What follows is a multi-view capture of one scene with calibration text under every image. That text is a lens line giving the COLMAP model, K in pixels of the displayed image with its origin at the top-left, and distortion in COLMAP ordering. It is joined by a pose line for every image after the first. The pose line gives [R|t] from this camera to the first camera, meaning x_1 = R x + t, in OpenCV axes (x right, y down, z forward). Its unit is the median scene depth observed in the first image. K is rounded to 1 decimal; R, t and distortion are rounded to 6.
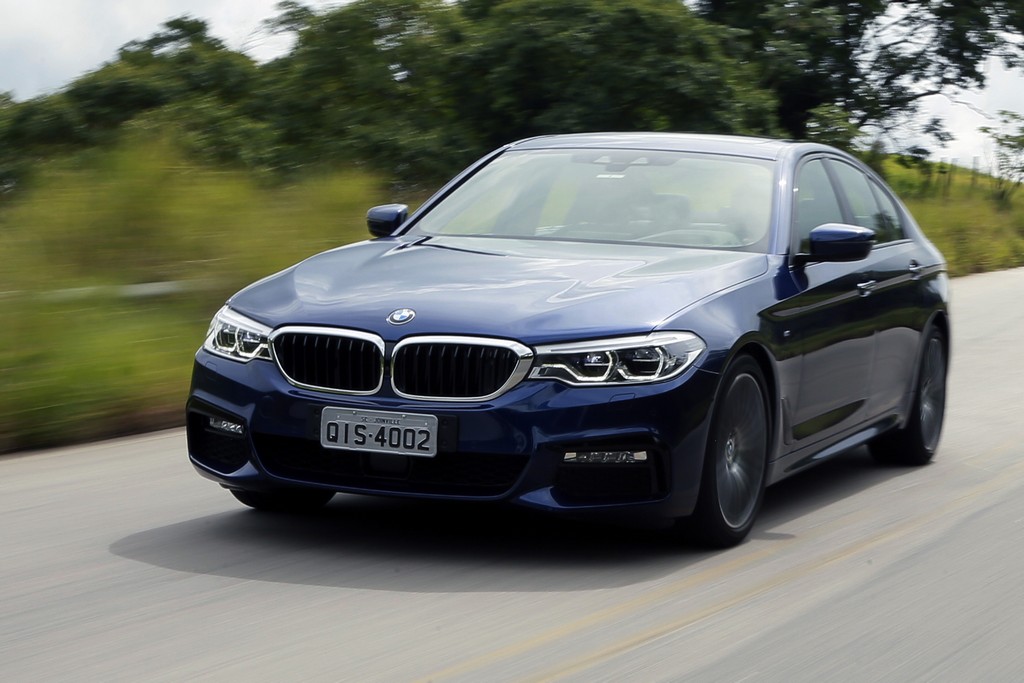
lens RADIAL K [[2122.0, 0, 516.3], [0, 2122.0, 345.1], [0, 0, 1]] dist [0.060746, 0.000000]
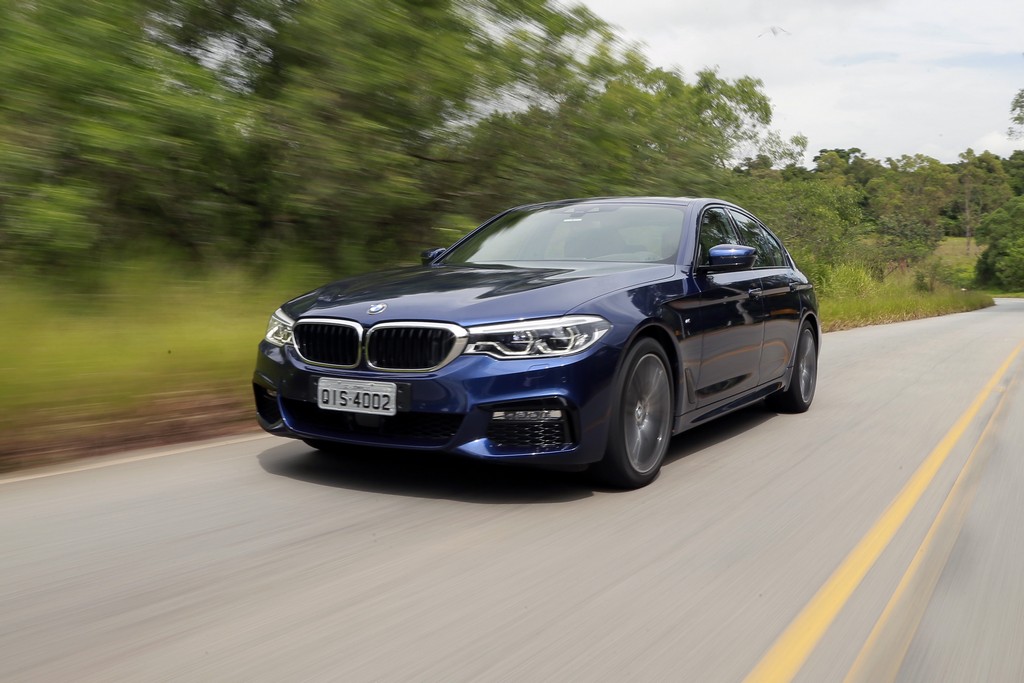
lens RADIAL K [[968.9, 0, 502.2], [0, 968.9, 333.2], [0, 0, 1]] dist [-0.083951, 0.000000]
pose [[0.990354, -0.016603, -0.137561, 0.106818], [0.013432, 0.999623, -0.023944, 0.017577], [0.137906, 0.021865, 0.990204, 0.423031]]
